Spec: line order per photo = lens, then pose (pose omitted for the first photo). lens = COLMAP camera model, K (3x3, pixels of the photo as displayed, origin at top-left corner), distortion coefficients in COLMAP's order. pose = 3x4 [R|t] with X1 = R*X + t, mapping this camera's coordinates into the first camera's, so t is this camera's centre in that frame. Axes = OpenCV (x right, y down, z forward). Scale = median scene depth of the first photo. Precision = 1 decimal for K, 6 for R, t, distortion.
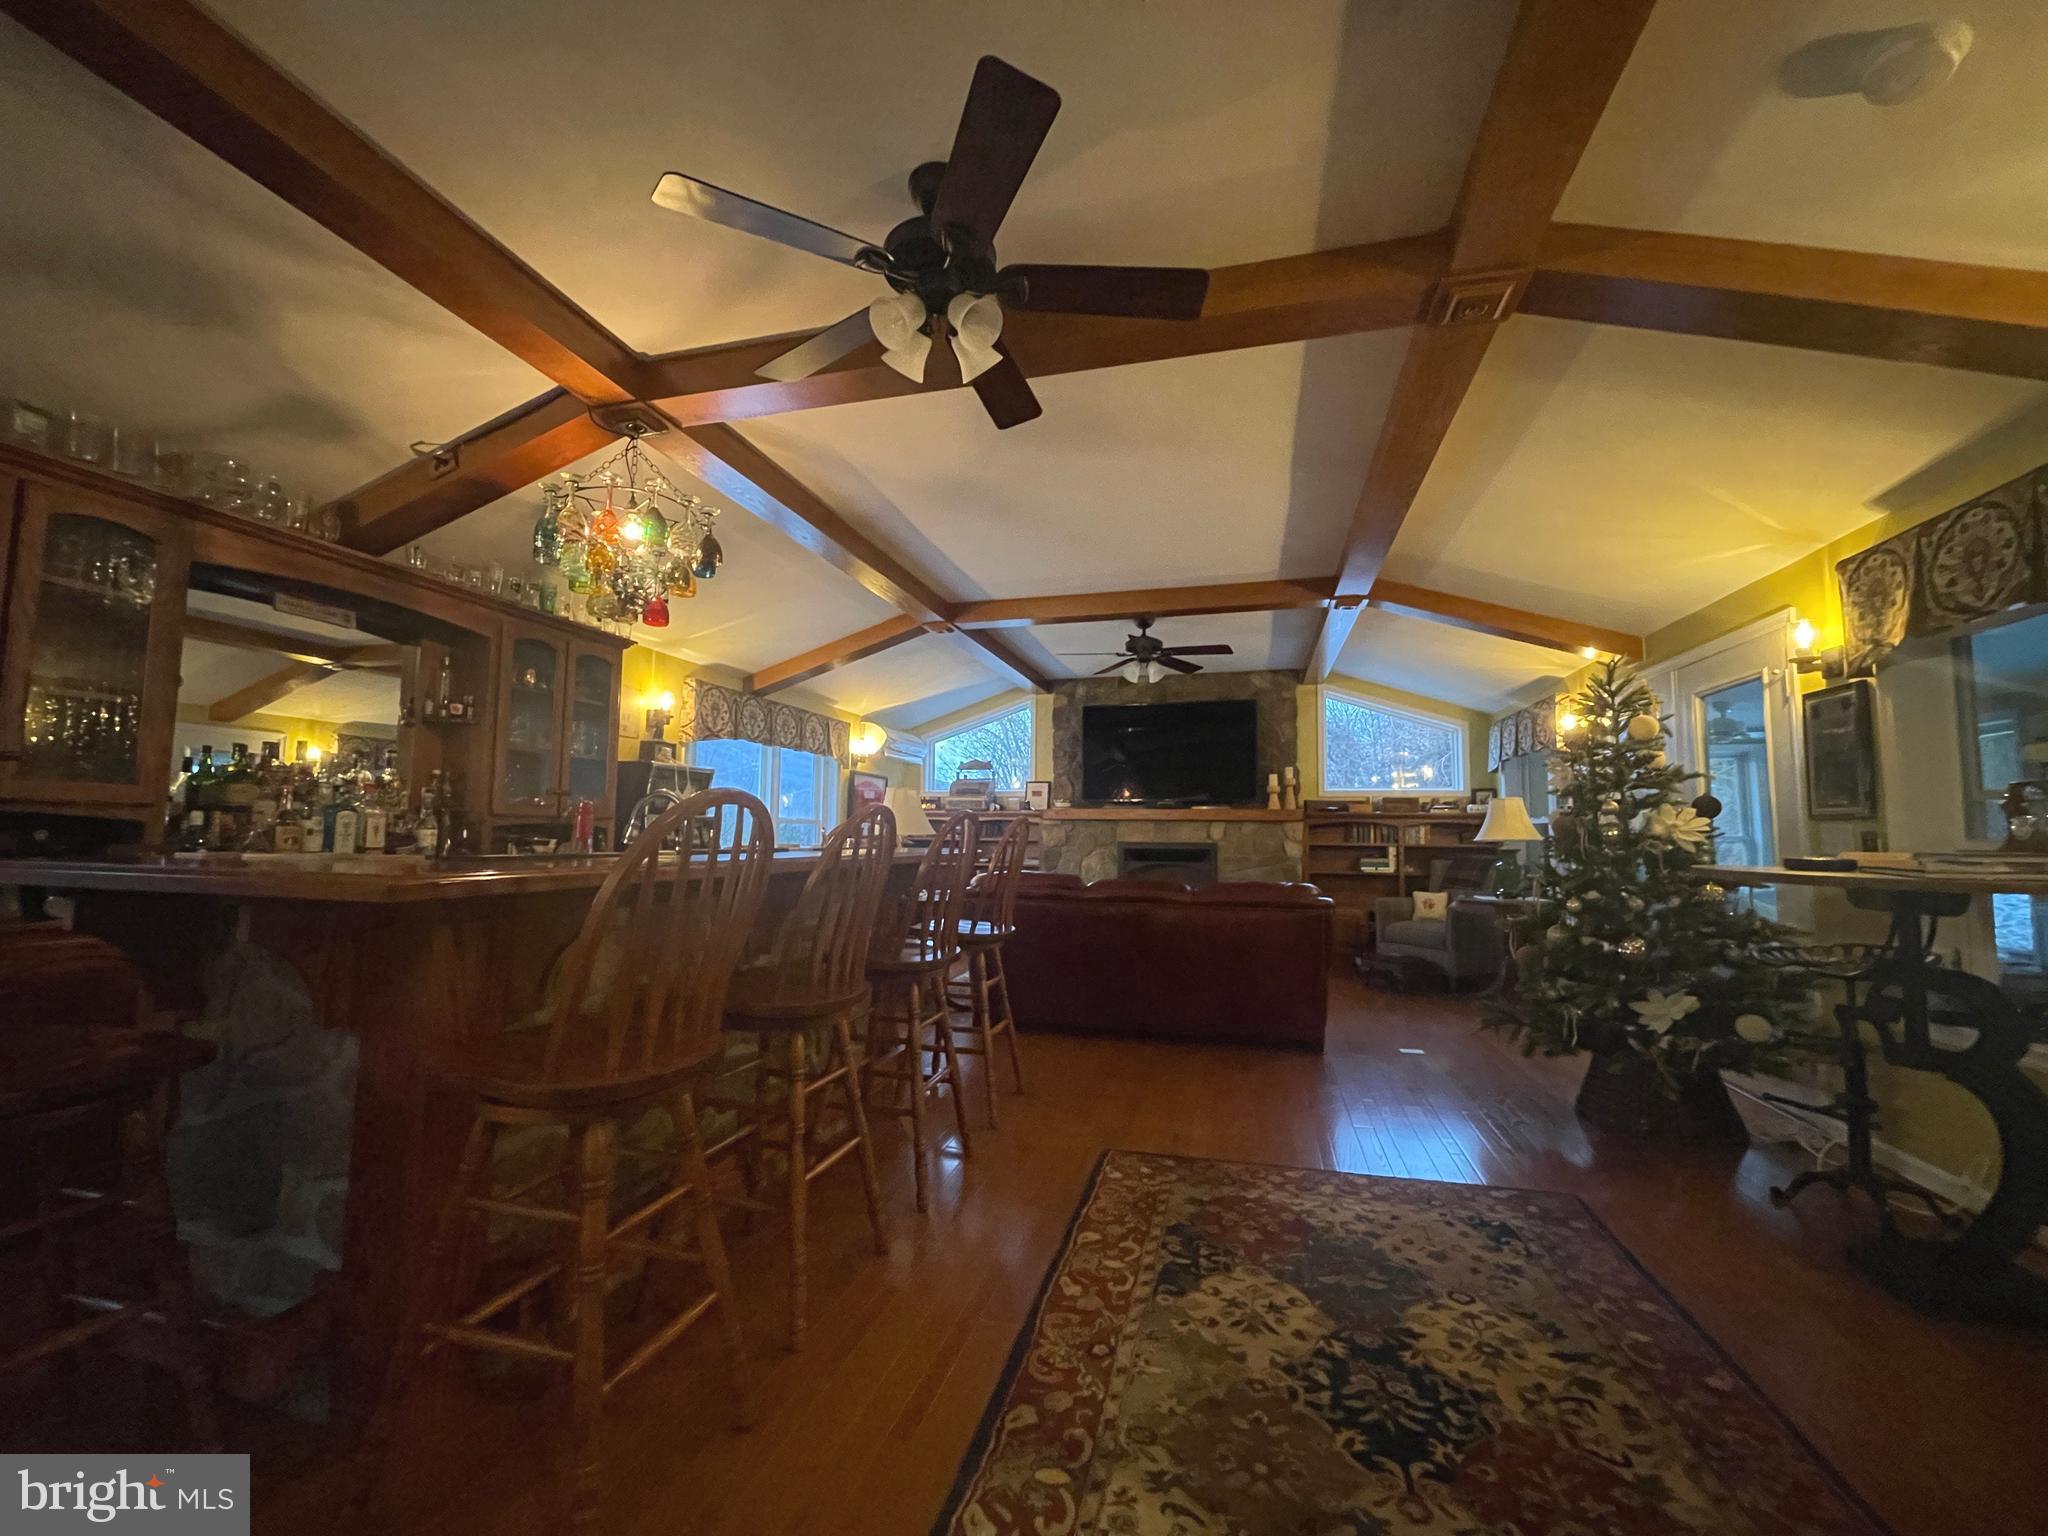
lens RADIAL K [[829.6, 0, 1013.6], [0, 829.6, 761.9], [0, 0, 1]] dist [-0.008036, 0.000344]
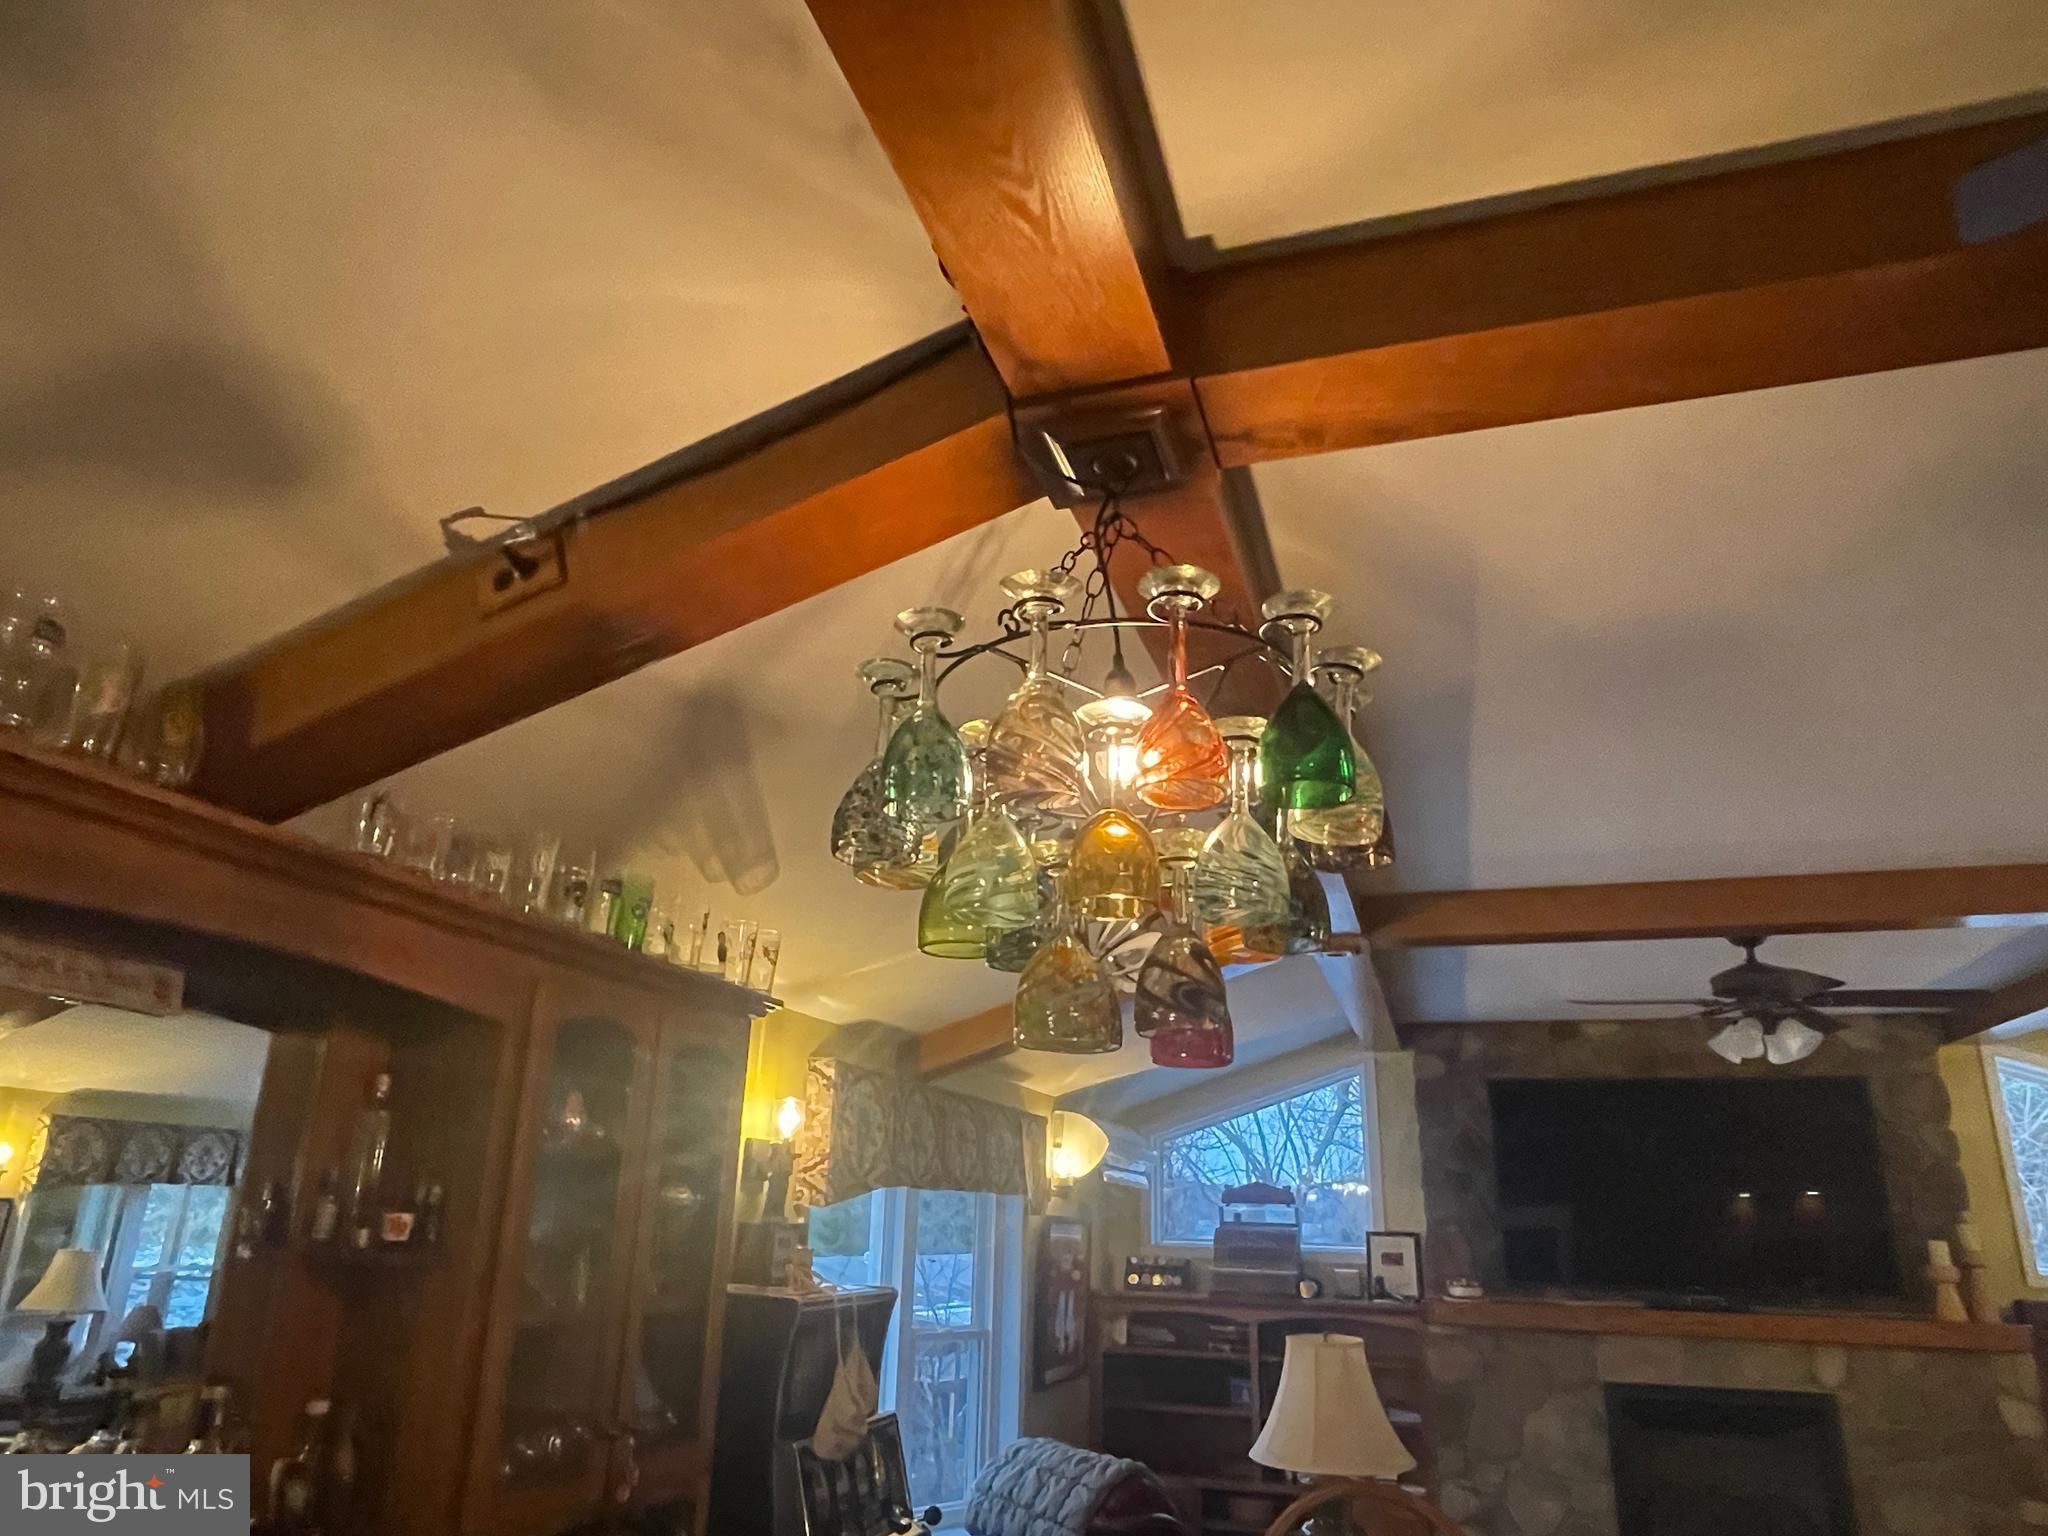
lens RADIAL K [[1291.7, 0, 1008.4], [0, 1291.7, 772.6], [0, 0, 1]] dist [-0.016340, 0.011301]
pose [[0.998653, 0.000212, -0.051876, -0.225894], [-0.012879, 0.969700, -0.243960, -0.073708], [0.050253, 0.244300, 0.968397, 0.249745]]
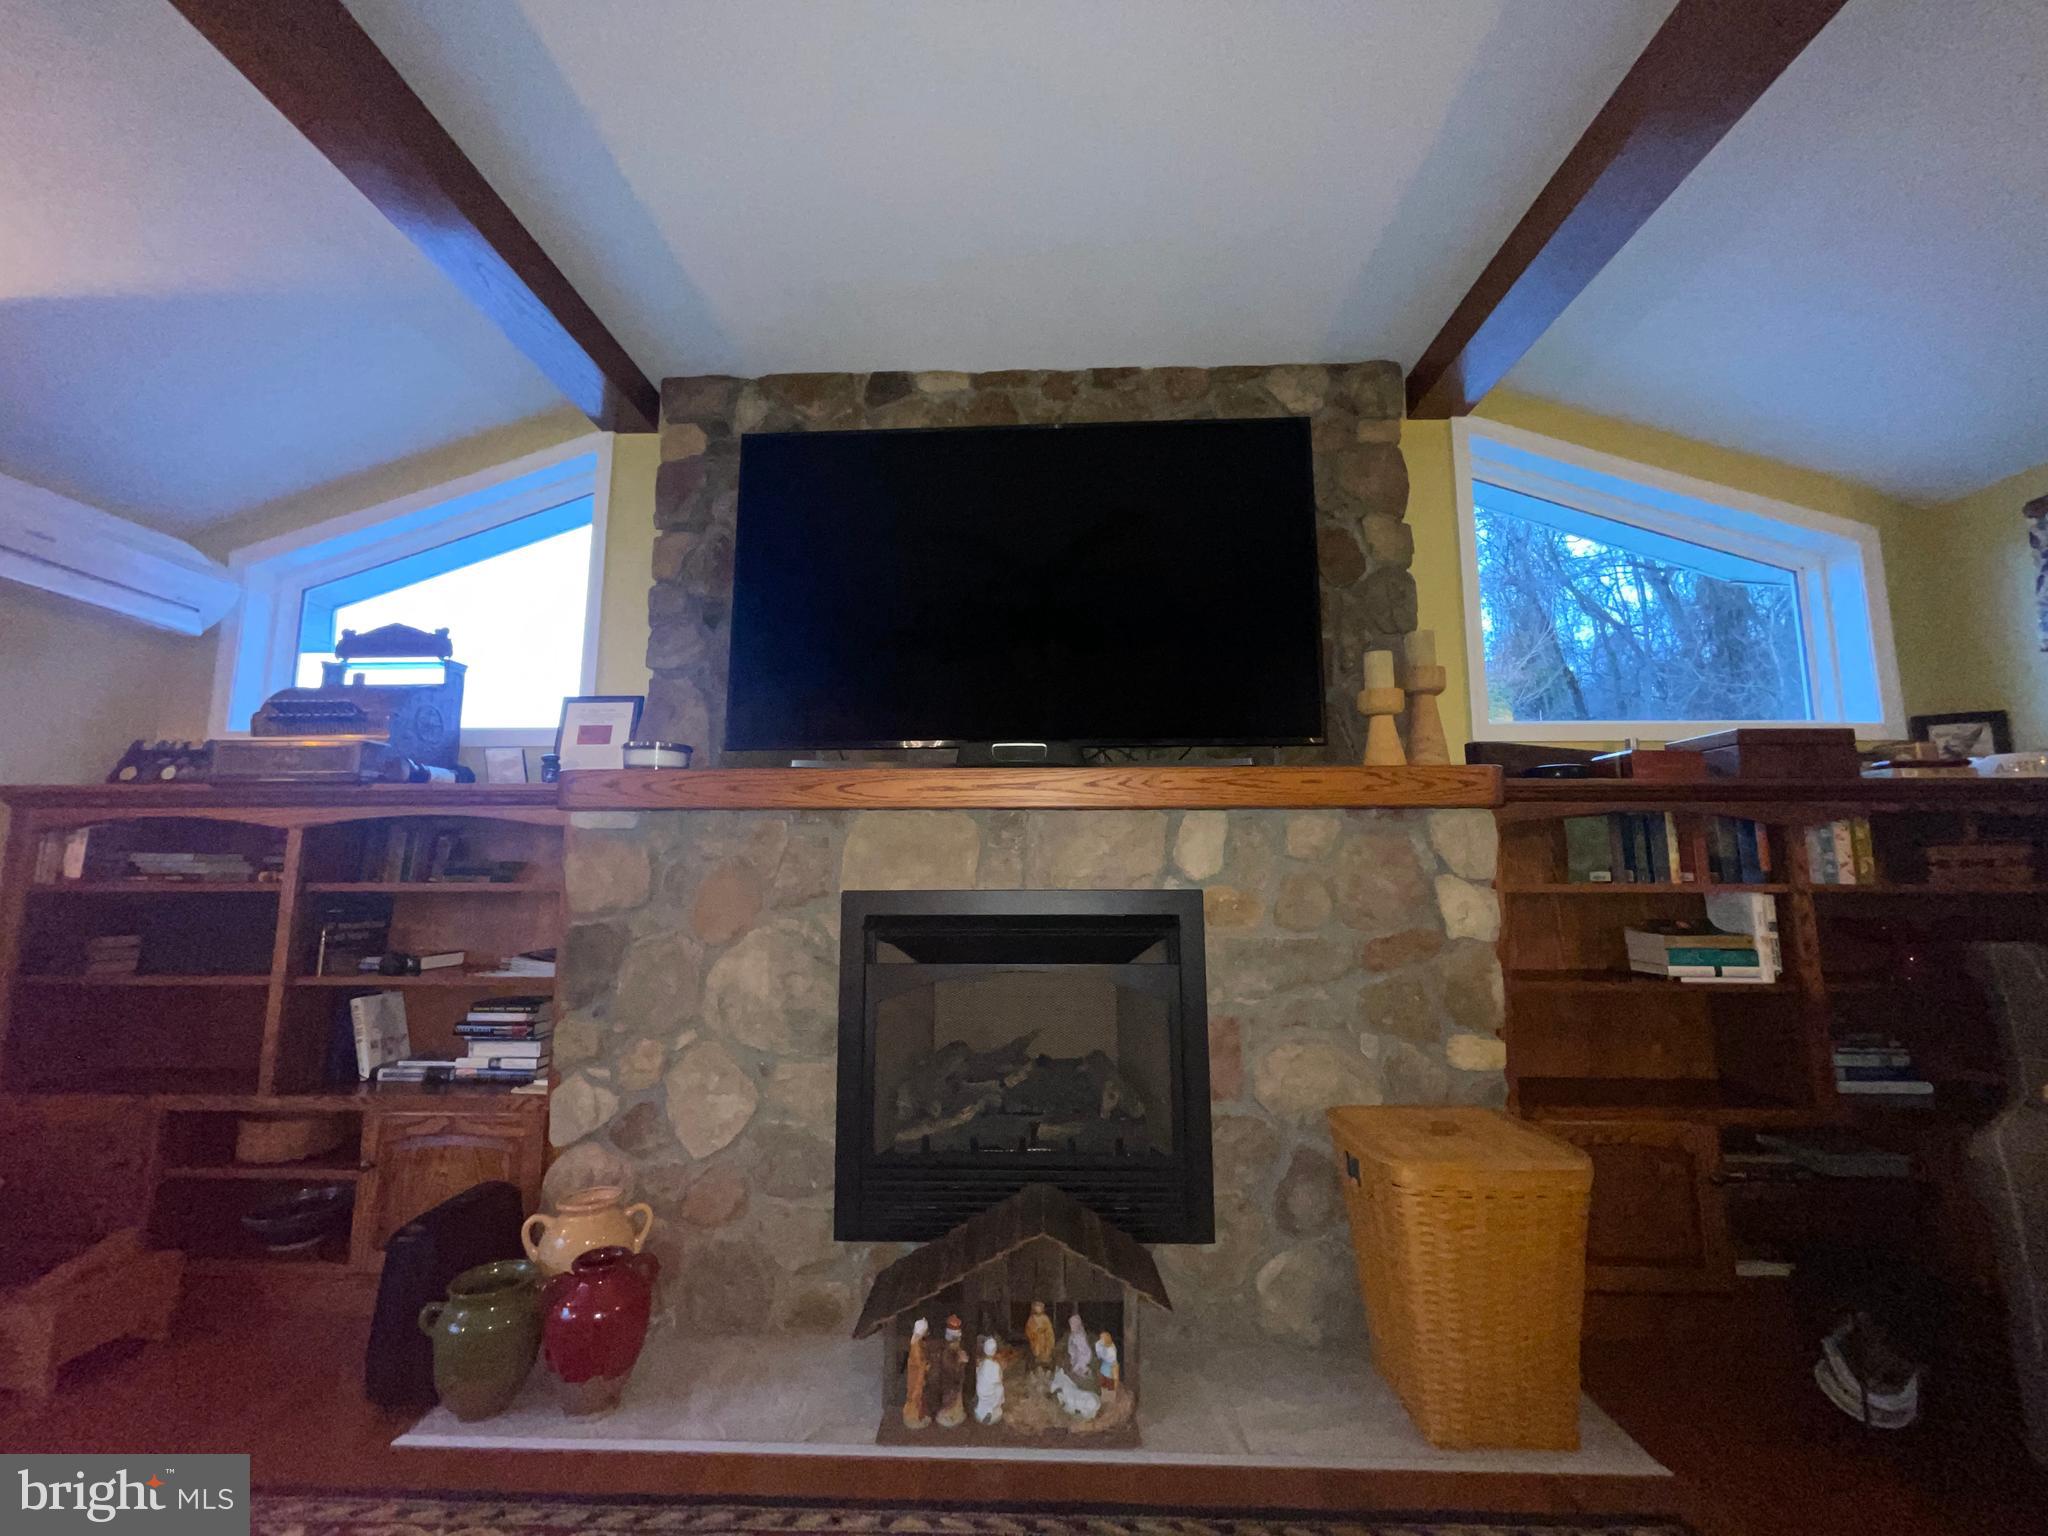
lens RADIAL K [[829.6, 0, 1021.8], [0, 829.6, 762.3], [0, 0, 1]] dist [-0.008036, 0.000344]
pose [[0.971861, 0.023008, 0.234431, 0.155217], [-0.009467, 0.998229, -0.058723, 0.091835], [-0.235367, 0.054851, 0.970358, 0.944304]]
